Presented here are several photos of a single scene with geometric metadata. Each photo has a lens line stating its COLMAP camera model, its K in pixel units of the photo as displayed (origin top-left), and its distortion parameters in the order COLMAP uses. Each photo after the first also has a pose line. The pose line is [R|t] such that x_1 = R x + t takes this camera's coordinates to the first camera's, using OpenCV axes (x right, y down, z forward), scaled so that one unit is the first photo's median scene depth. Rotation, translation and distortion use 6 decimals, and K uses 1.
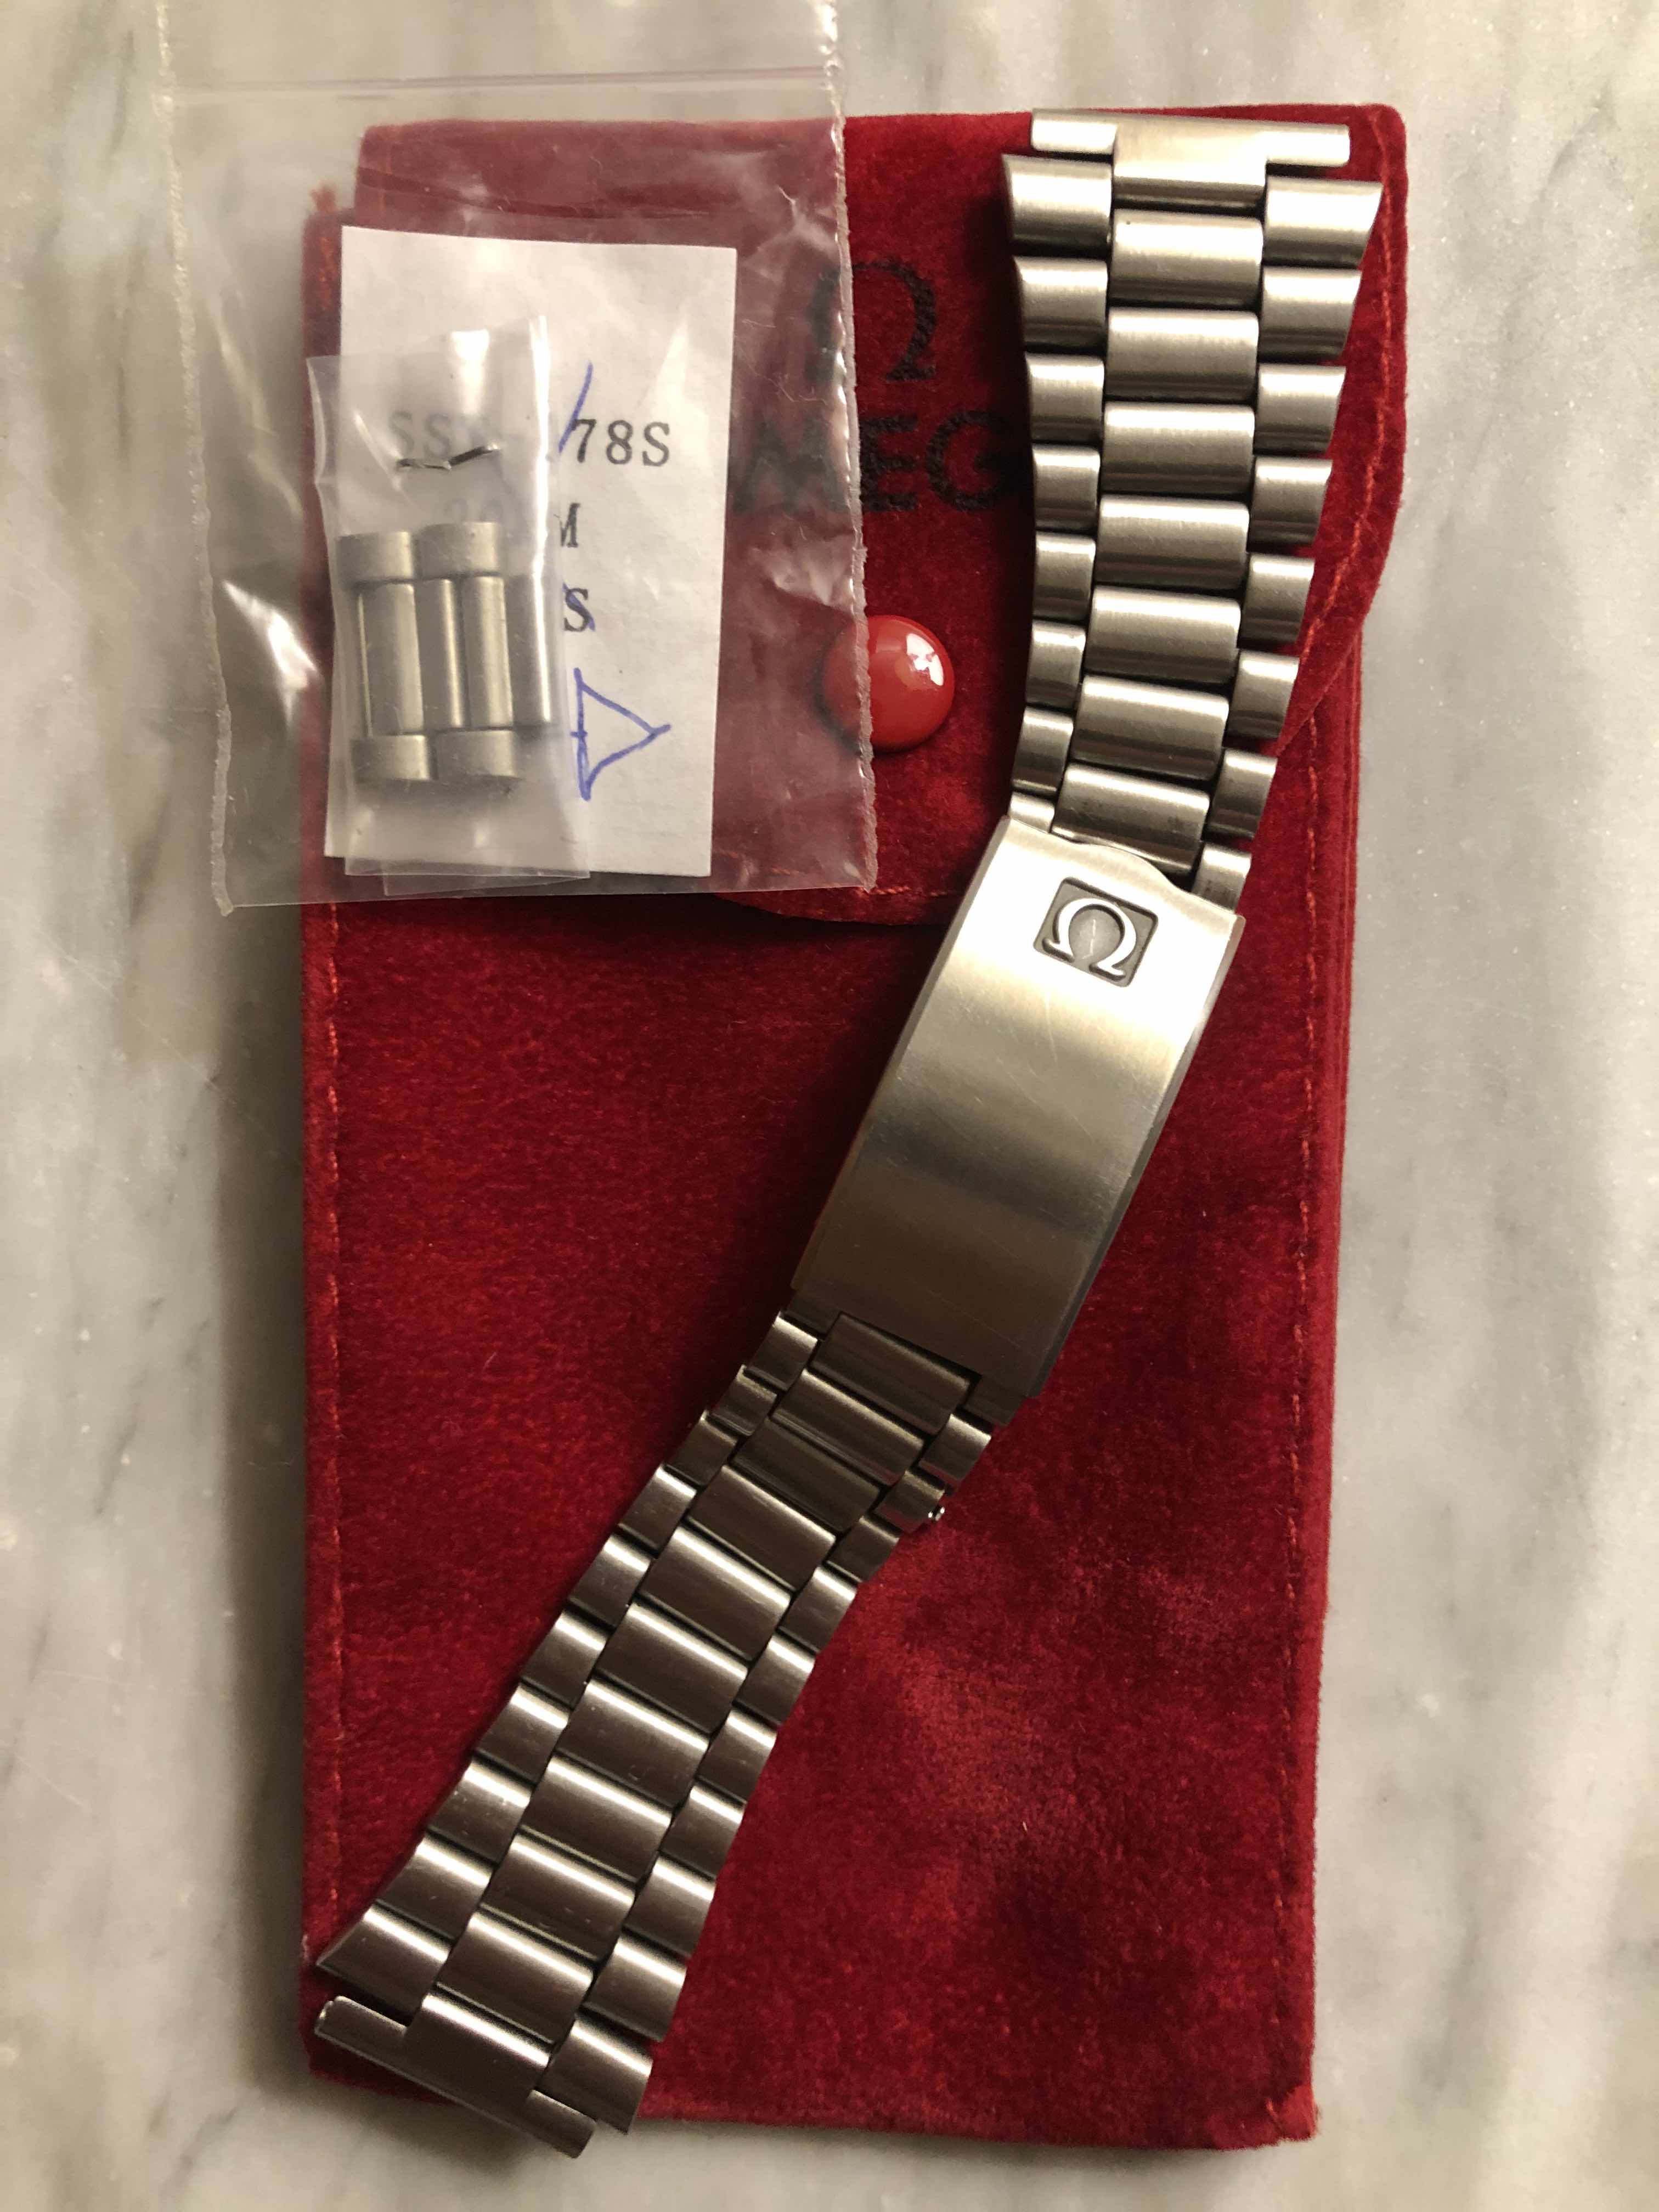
lens RADIAL K [[1829.0, 0, 829.5], [0, 1829.0, 1106.0], [0, 0, 1]] dist [0.011914, 0.003171]
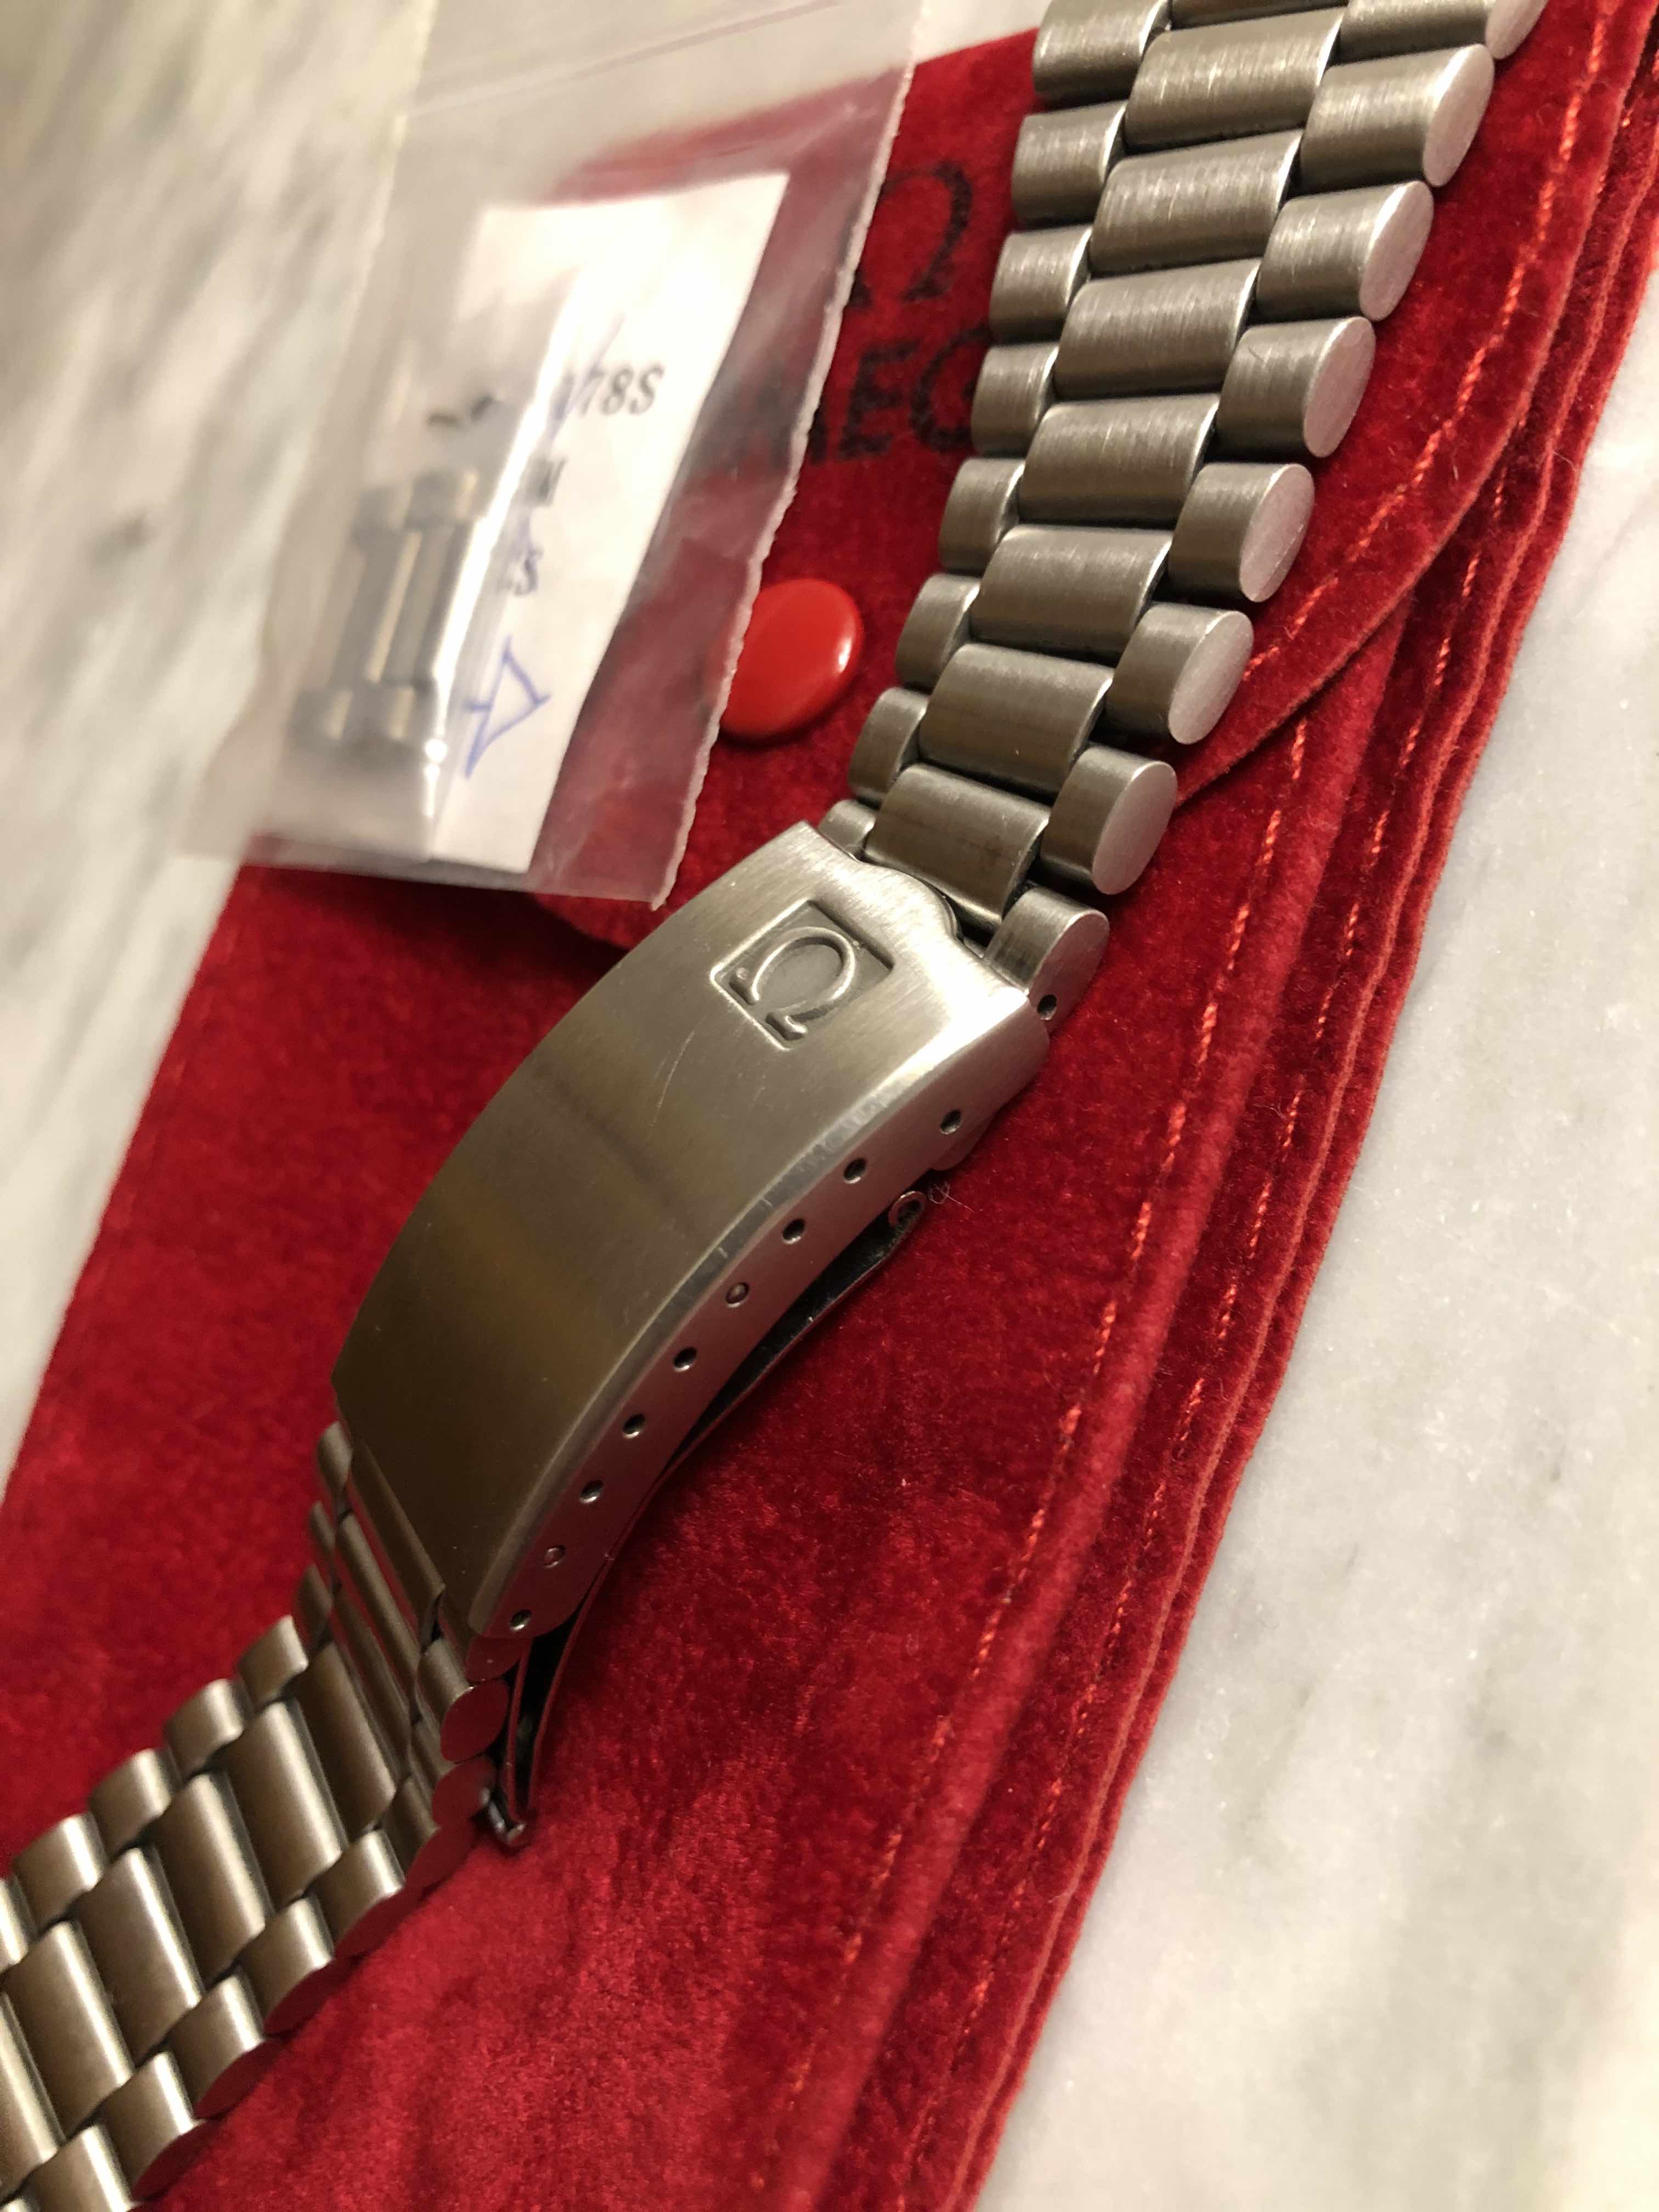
lens RADIAL K [[1902.8, 0, 829.5], [0, 1902.8, 1106.0], [0, 0, 1]] dist [-0.026183, 0.002575]
pose [[0.751711, 0.167732, -0.637806, 0.571474], [-0.332599, 0.931538, -0.147019, 0.044841], [0.569480, 0.322649, 0.756035, 0.489032]]
